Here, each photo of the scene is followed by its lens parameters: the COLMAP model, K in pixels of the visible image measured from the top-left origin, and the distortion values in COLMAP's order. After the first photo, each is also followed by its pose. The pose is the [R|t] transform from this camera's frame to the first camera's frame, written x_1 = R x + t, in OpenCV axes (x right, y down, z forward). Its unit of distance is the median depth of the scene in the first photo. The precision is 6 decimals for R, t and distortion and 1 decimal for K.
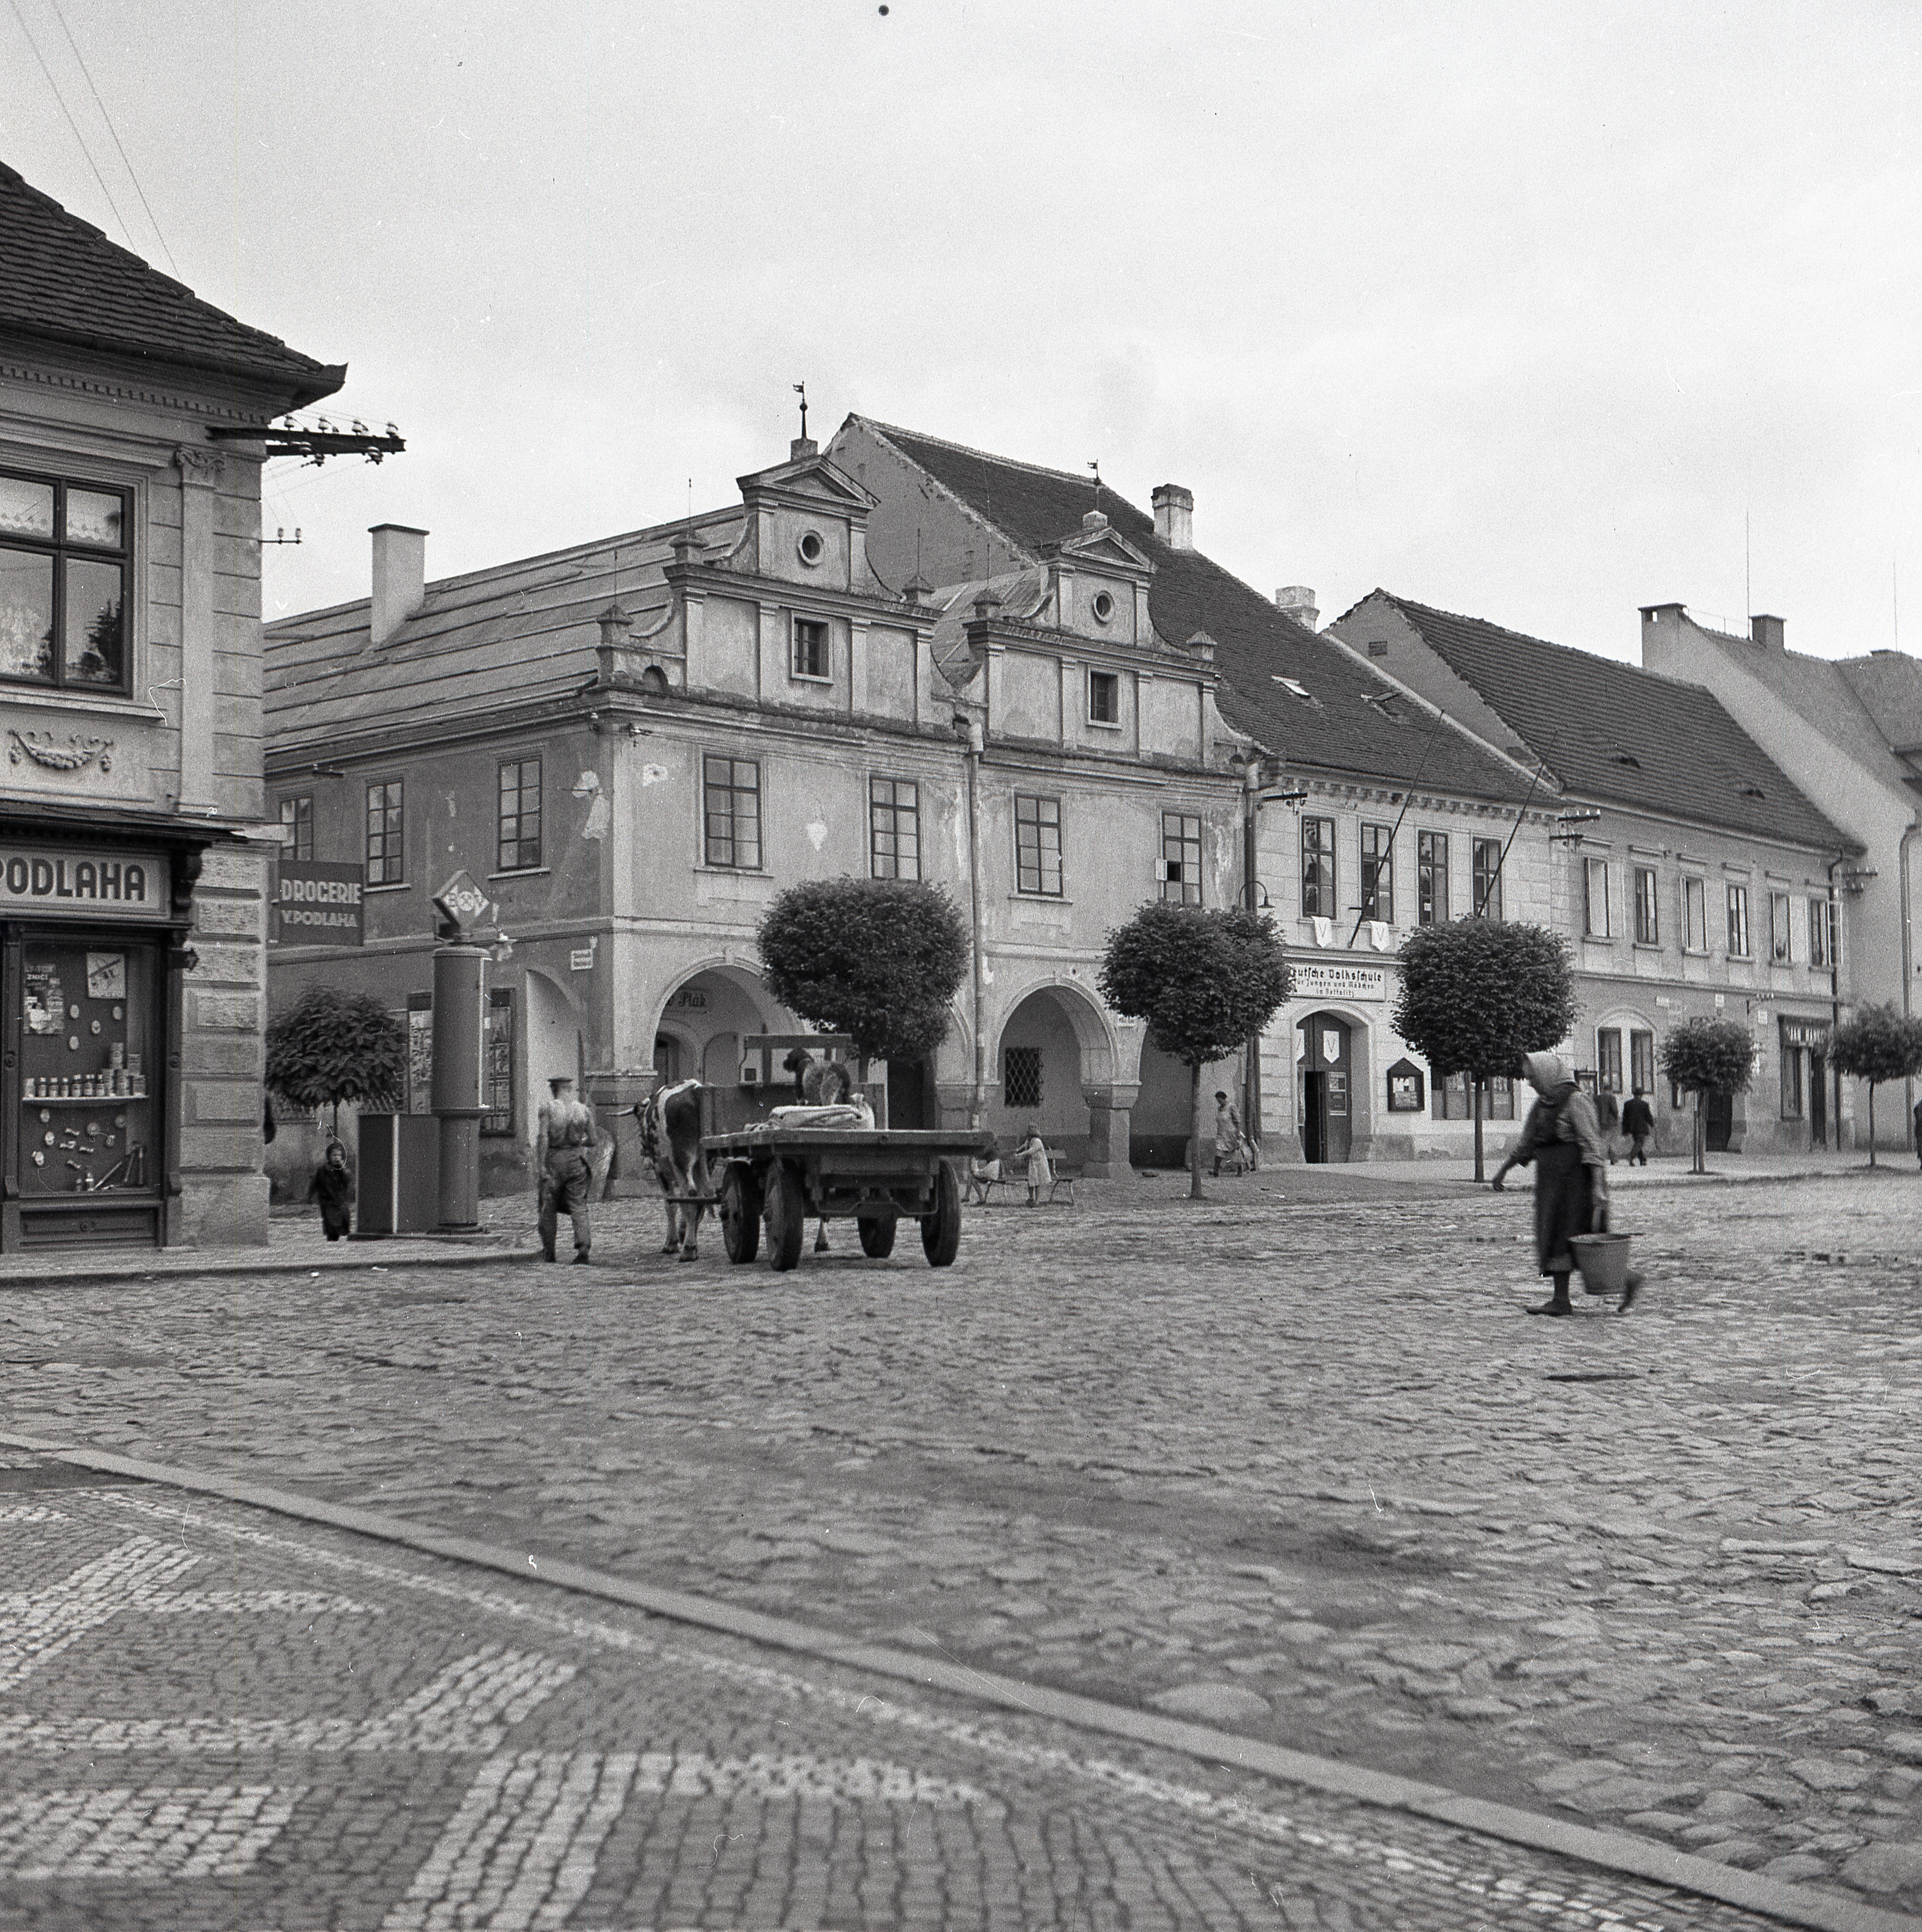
lens RADIAL K [[2872.2, 0, 958.1], [0, 2872.2, 992.1], [0, 0, 1]] dist [0.014965, -0.022599]
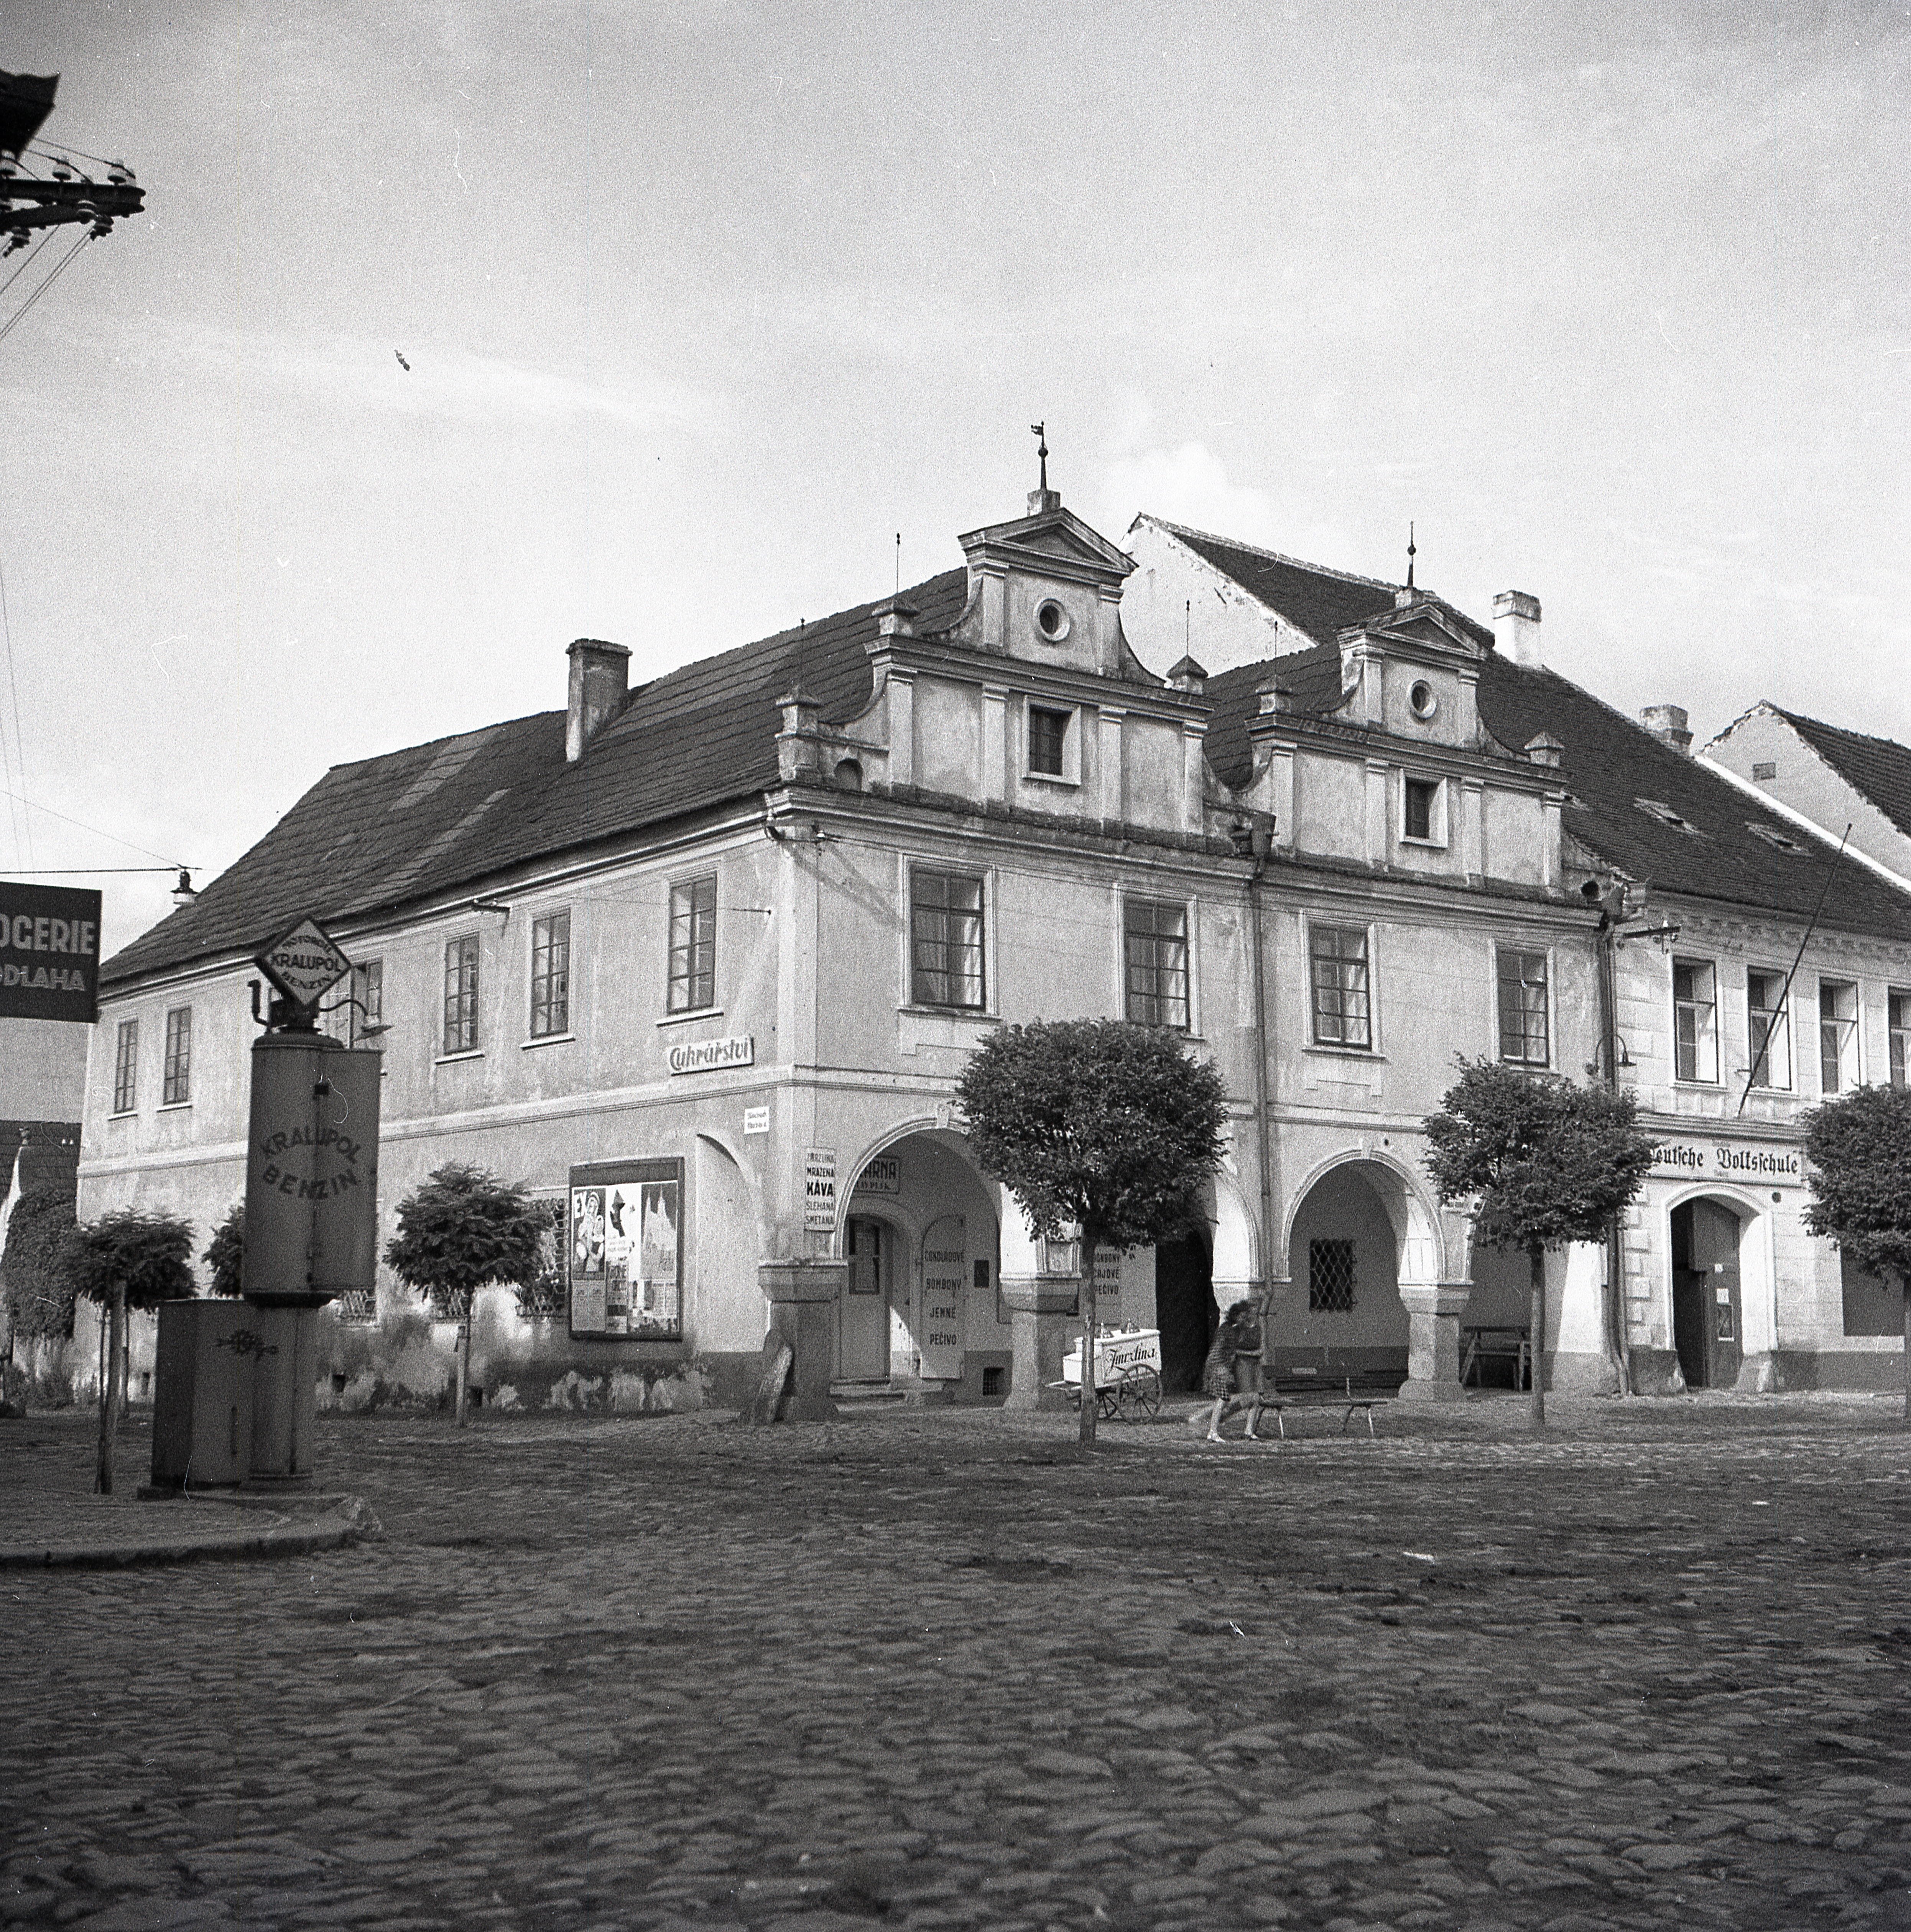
lens RADIAL K [[2872.8, 0, 952.6], [0, 2872.8, 992.1], [0, 0, 1]] dist [0.014965, -0.022599]
pose [[0.991575, -0.006263, -0.129379, 0.025302], [-0.003108, 0.997392, -0.072101, 0.009795], [0.129493, 0.071896, 0.988970, 0.188938]]
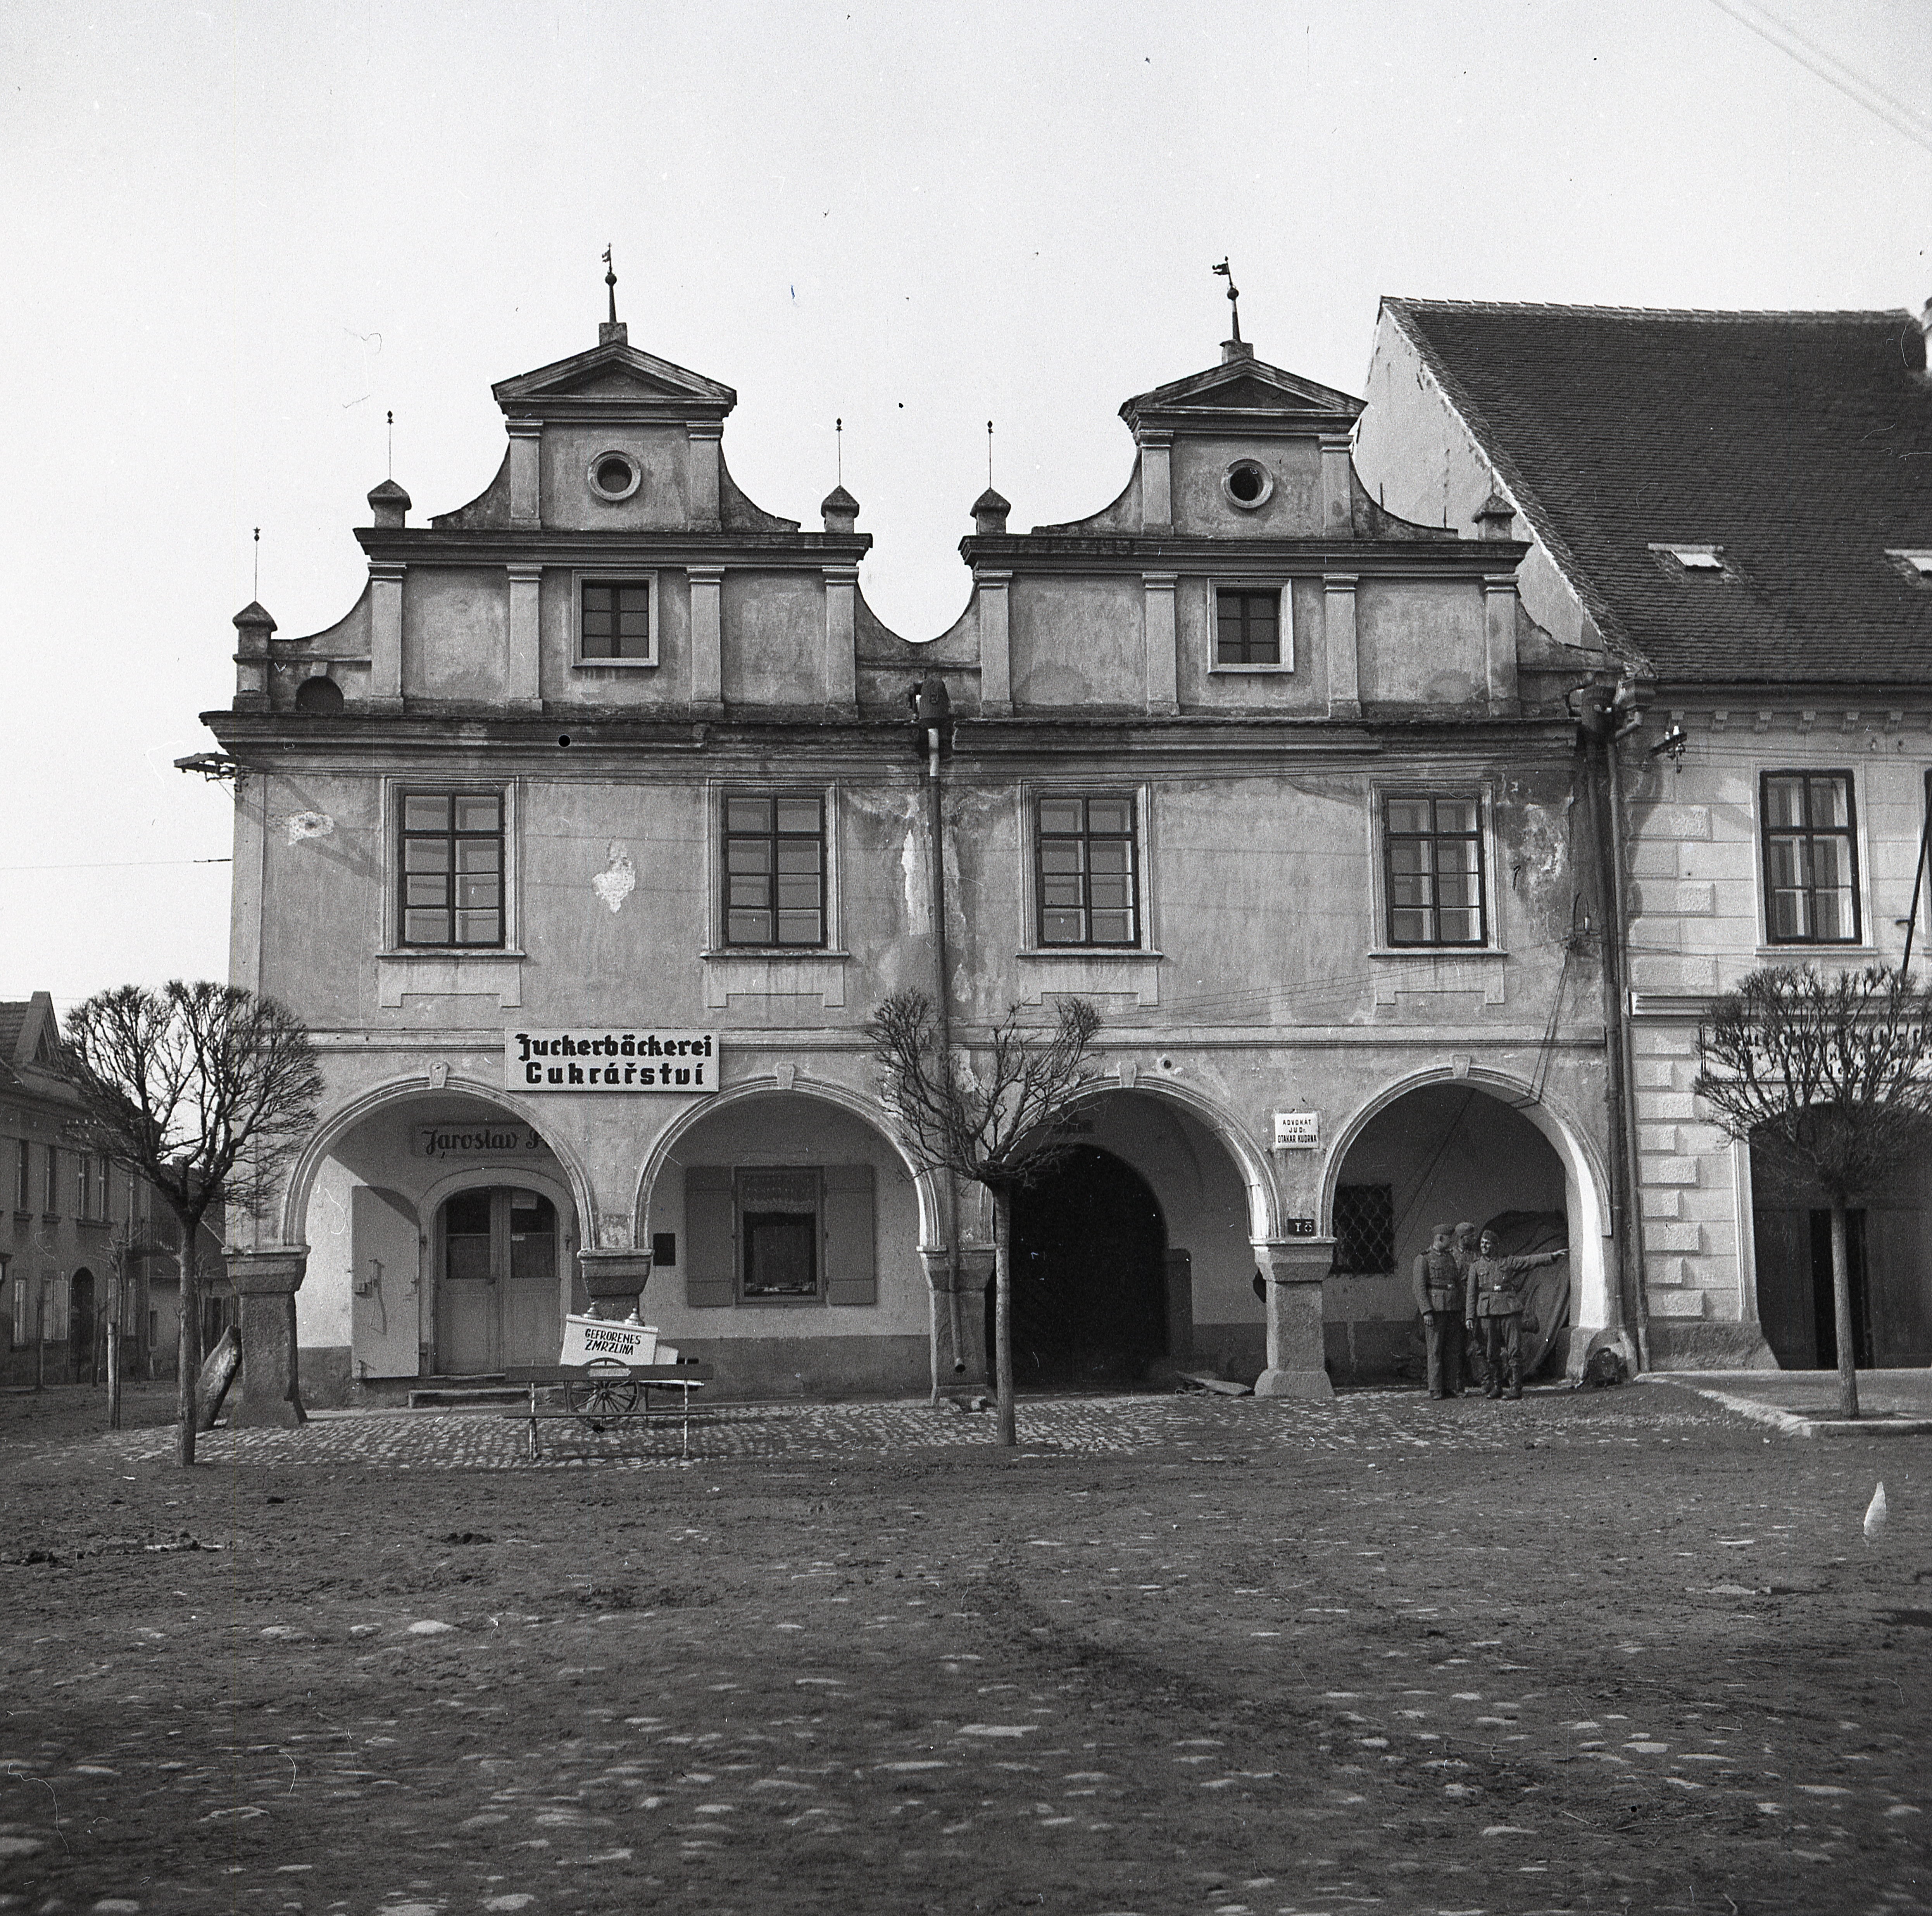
lens RADIAL K [[2872.1, 0, 763.9], [0, 2872.1, 957.8], [0, 0, 1]] dist [0.014965, -0.022599]
pose [[0.752164, -0.084169, -0.653578, 0.404647], [0.043305, 0.995979, -0.078427, 0.015732], [0.657551, 0.030687, 0.752785, 0.493219]]
